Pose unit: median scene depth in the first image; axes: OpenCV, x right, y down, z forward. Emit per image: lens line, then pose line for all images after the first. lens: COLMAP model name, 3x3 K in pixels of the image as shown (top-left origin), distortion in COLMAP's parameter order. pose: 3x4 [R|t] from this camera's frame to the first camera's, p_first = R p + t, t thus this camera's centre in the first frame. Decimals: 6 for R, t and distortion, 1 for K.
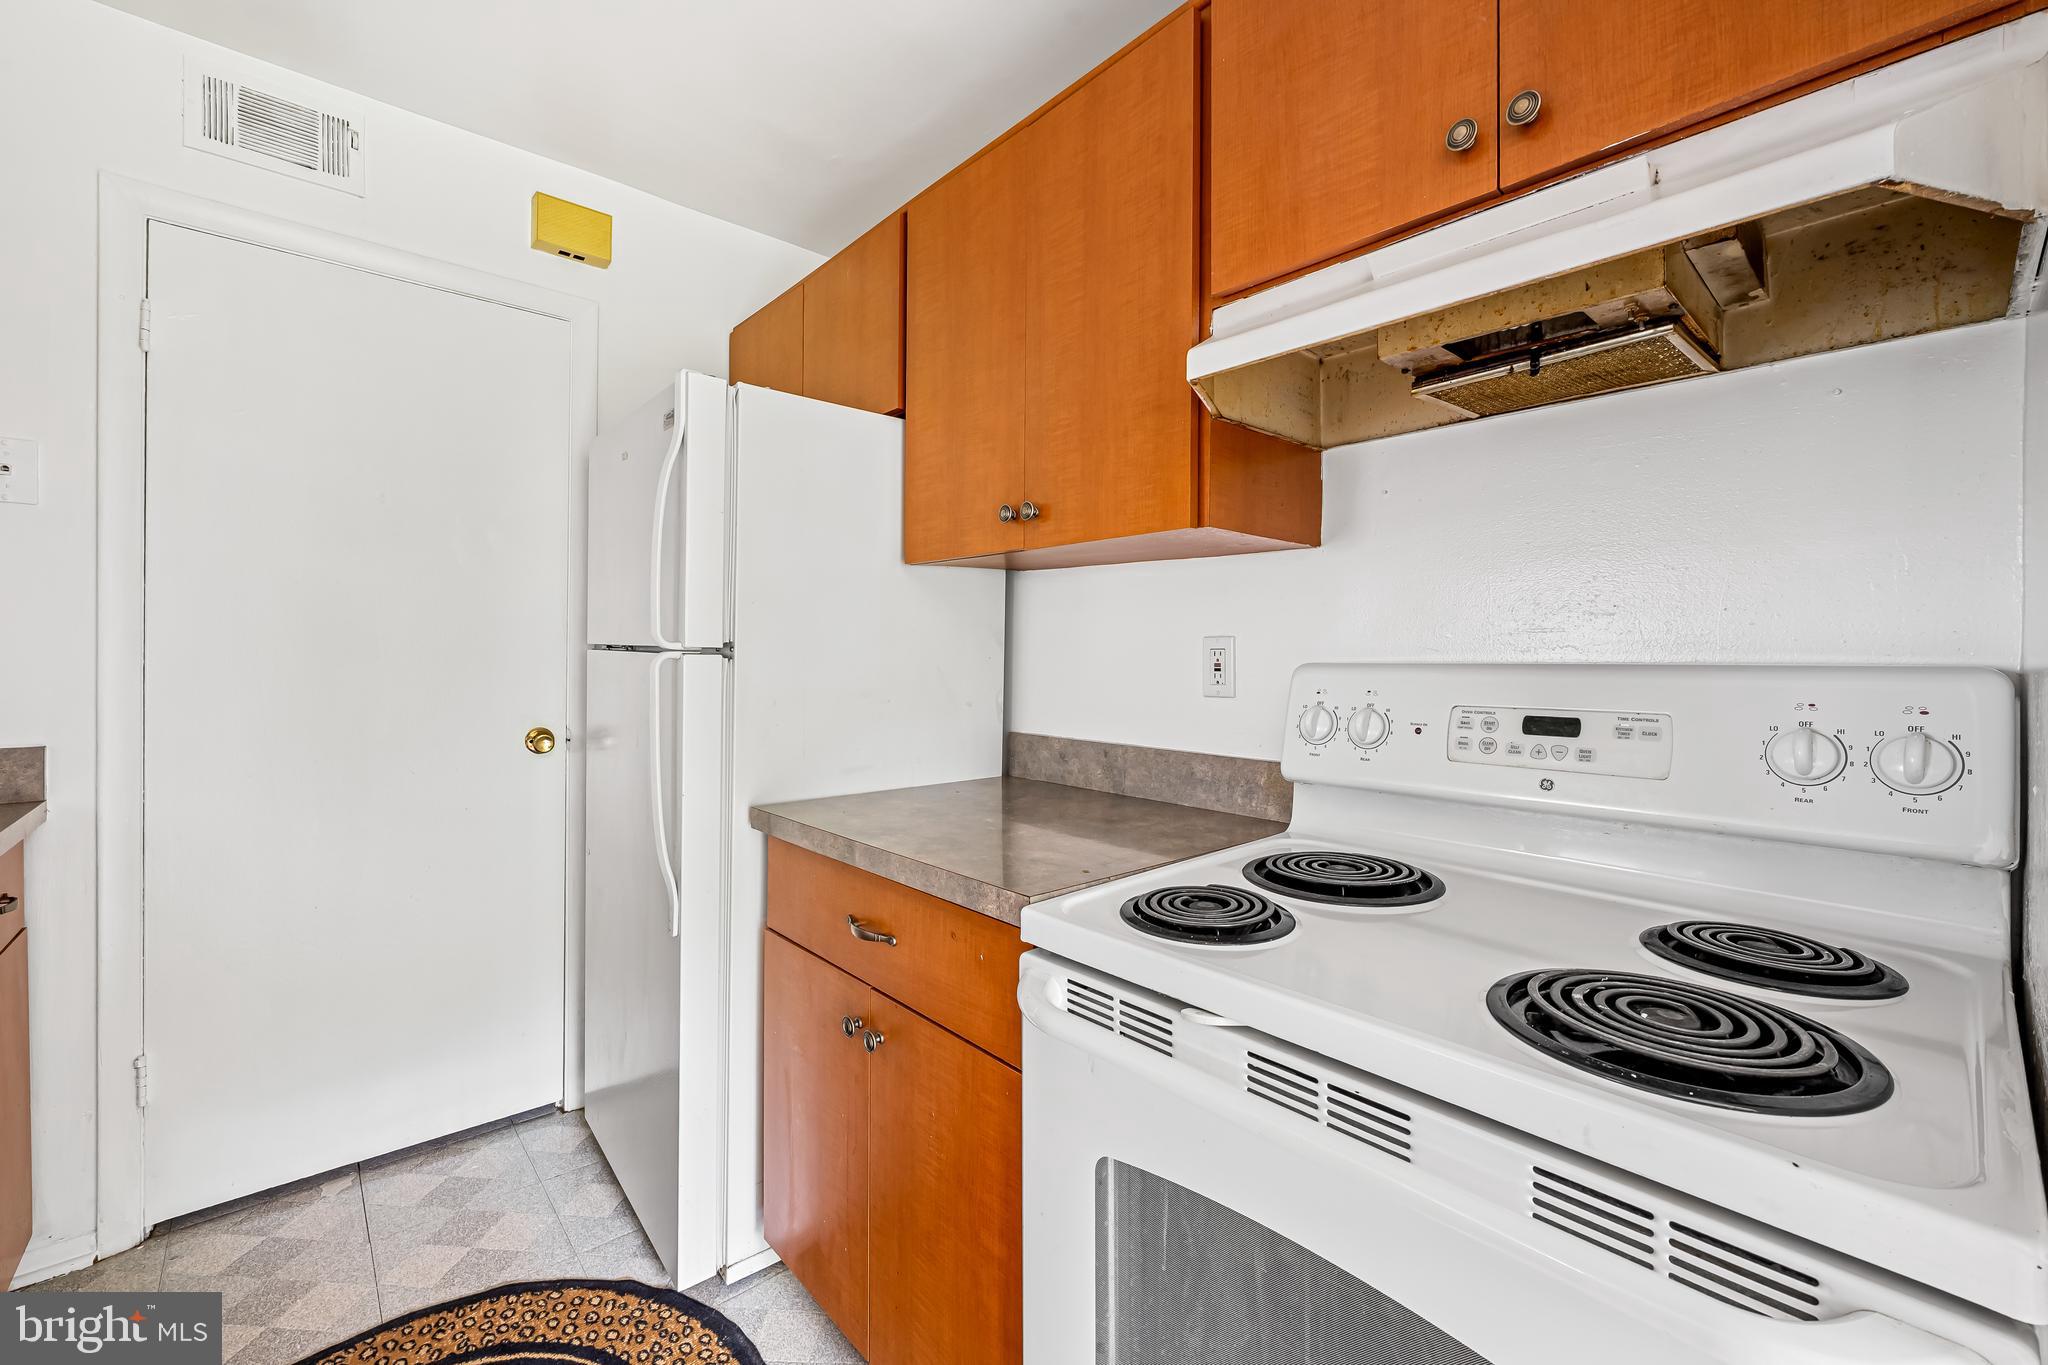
lens RADIAL K [[840.2, 0, 1028.5], [0, 840.2, 654.7], [0, 0, 1]] dist [-0.003499, -0.000187]
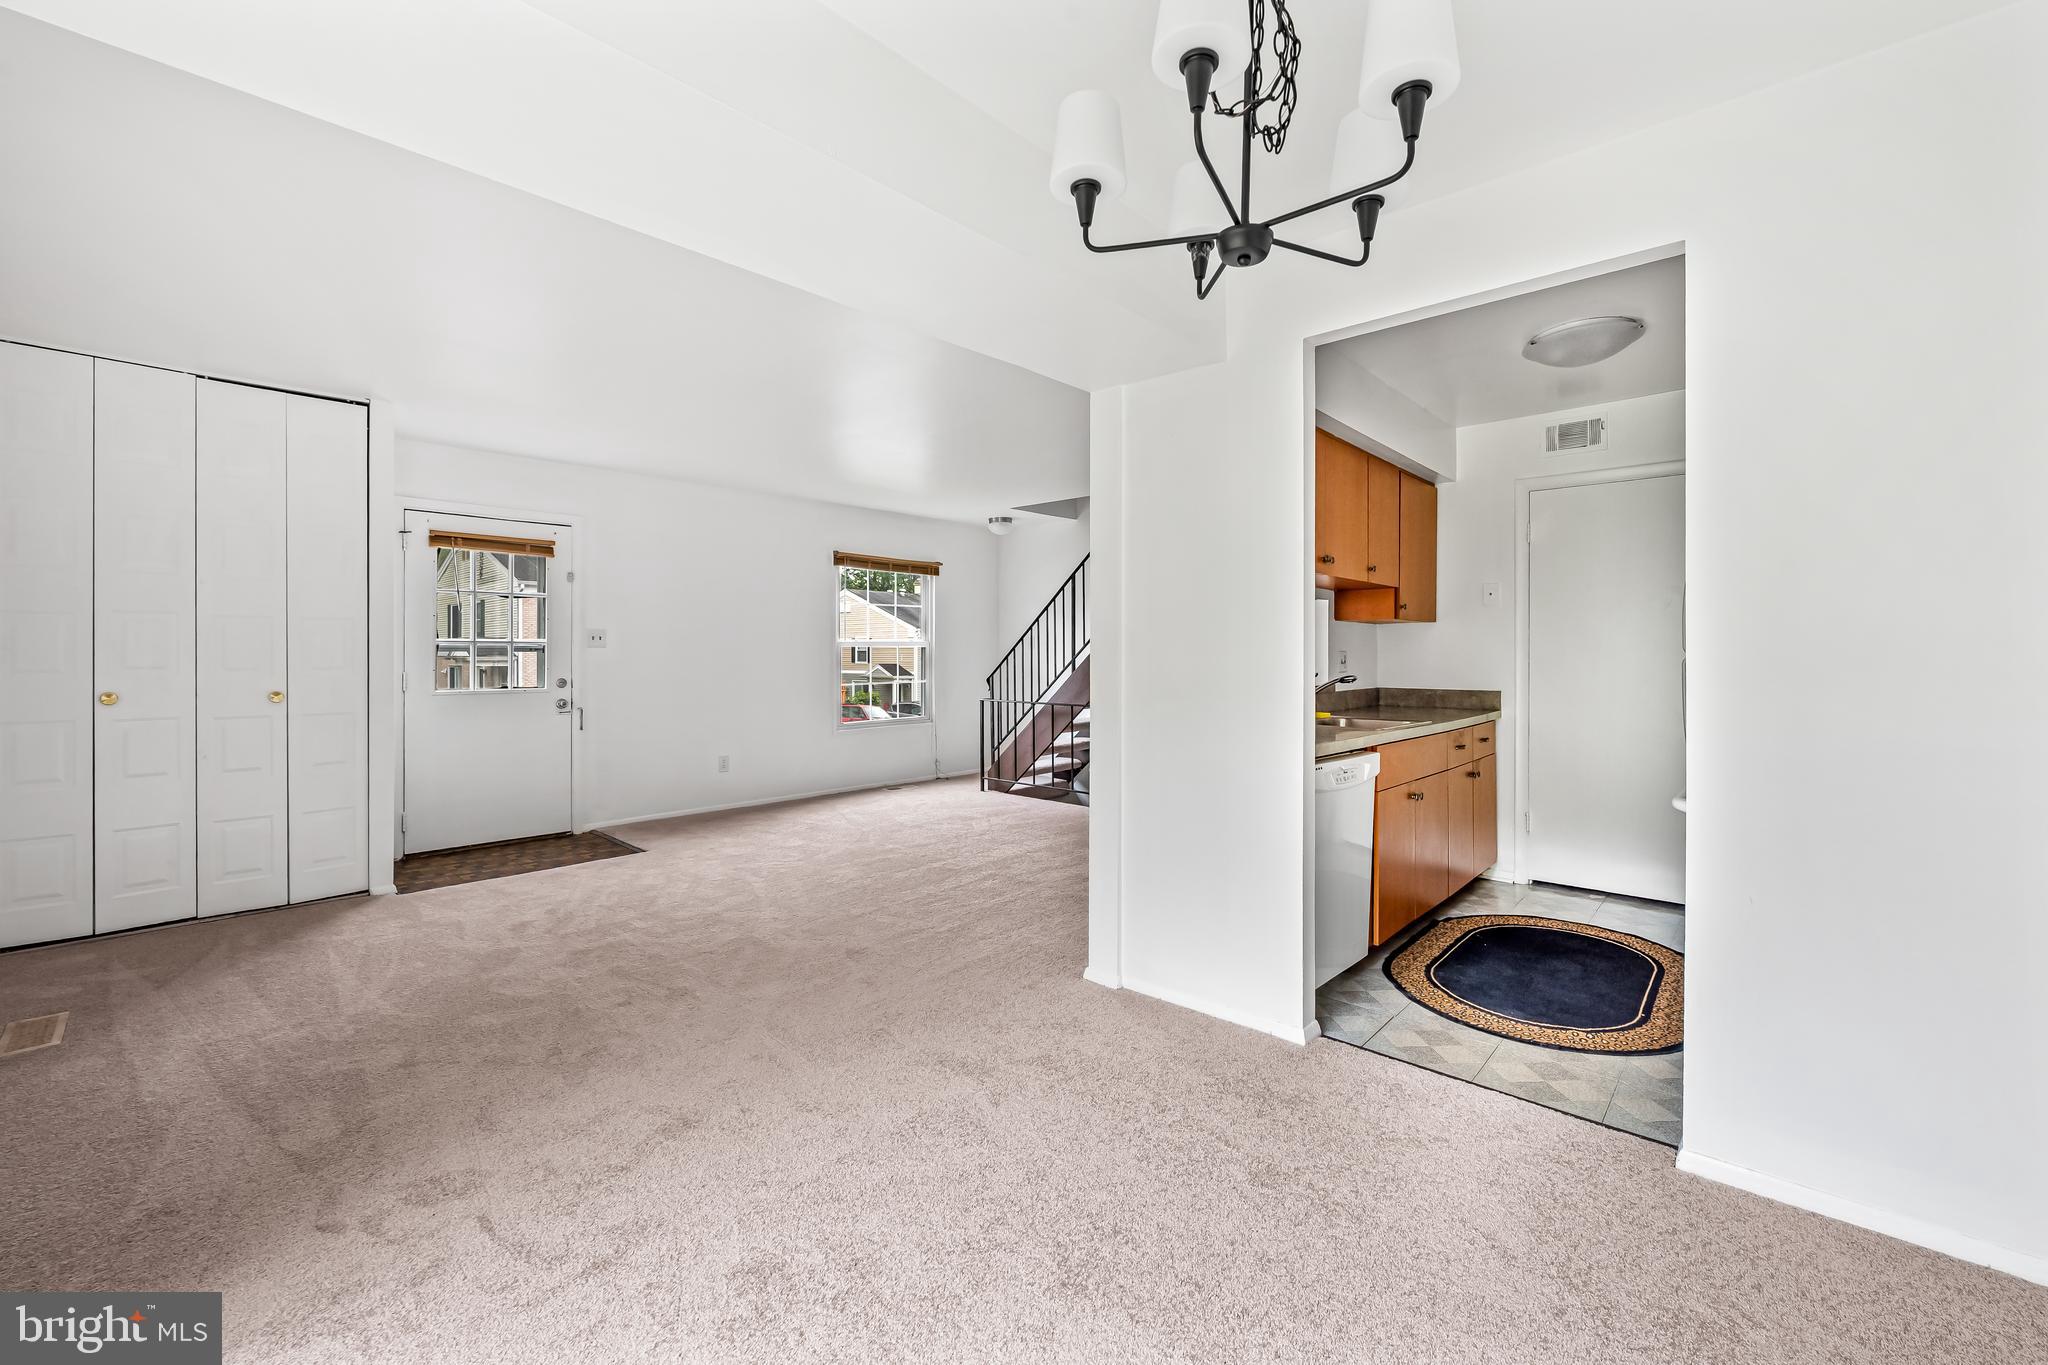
lens RADIAL K [[840.2, 0, 1028.5], [0, 840.2, 654.7], [0, 0, 1]] dist [-0.003499, -0.000187]
pose [[0.103778, -0.006774, -0.994577, 1.381769], [-0.002535, 0.999972, -0.007075, 0.010311], [0.994597, 0.003256, 0.103758, -0.822517]]
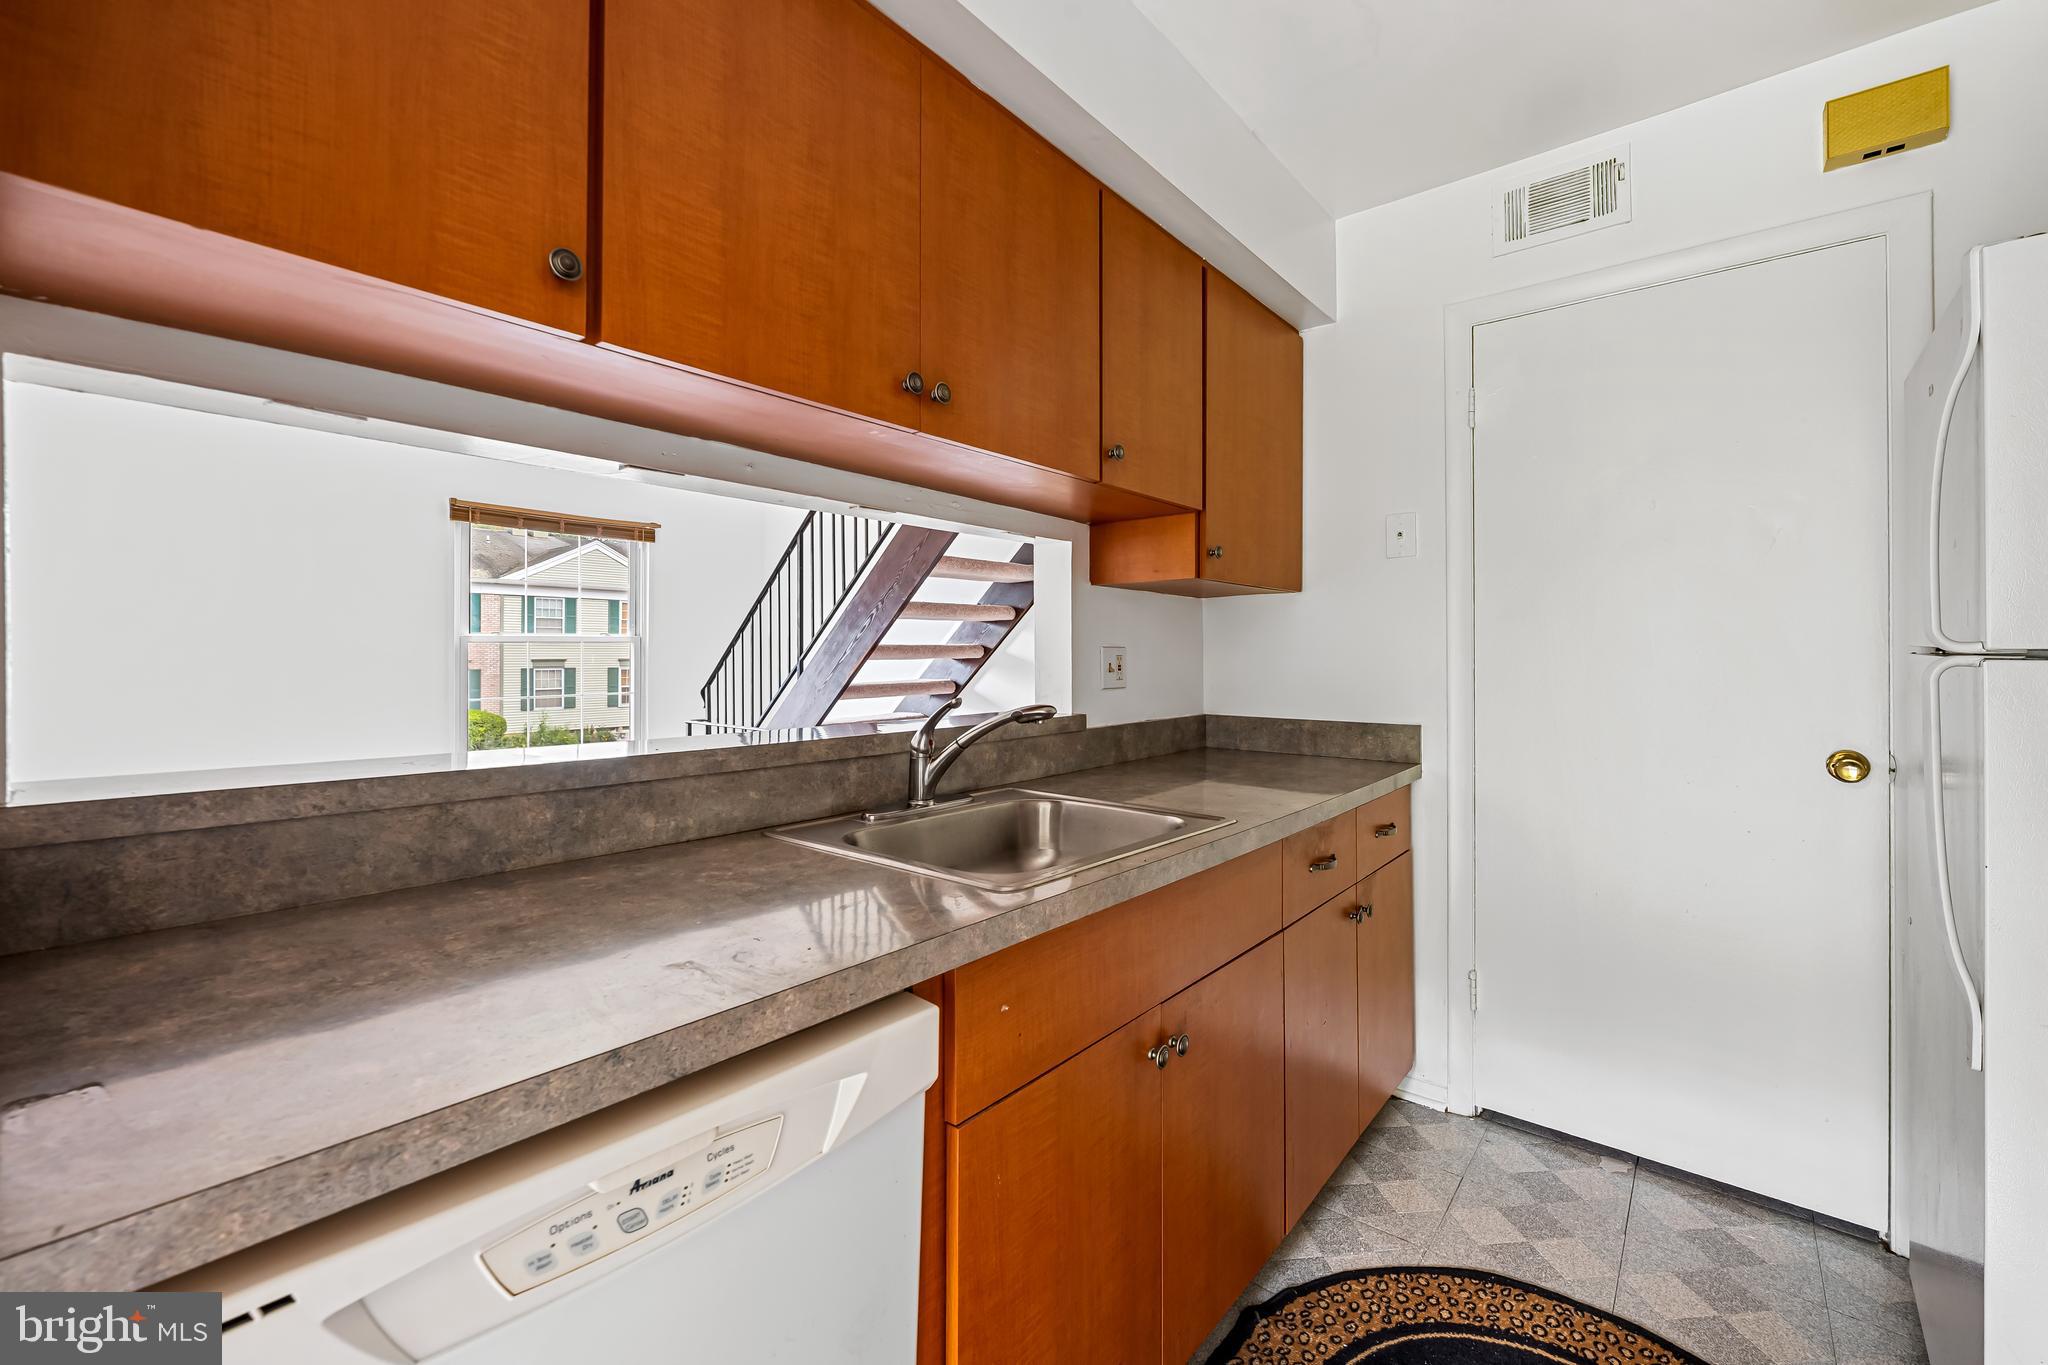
lens RADIAL K [[841.7, 0, 1019.1], [0, 841.7, 646.3], [0, 0, 1]] dist [-0.011196, -0.000009]
pose [[0.133769, -0.018075, -0.990848, 0.136057], [-0.001704, 0.999828, -0.018469, 0.002638], [0.991011, 0.004159, 0.133715, 0.125831]]
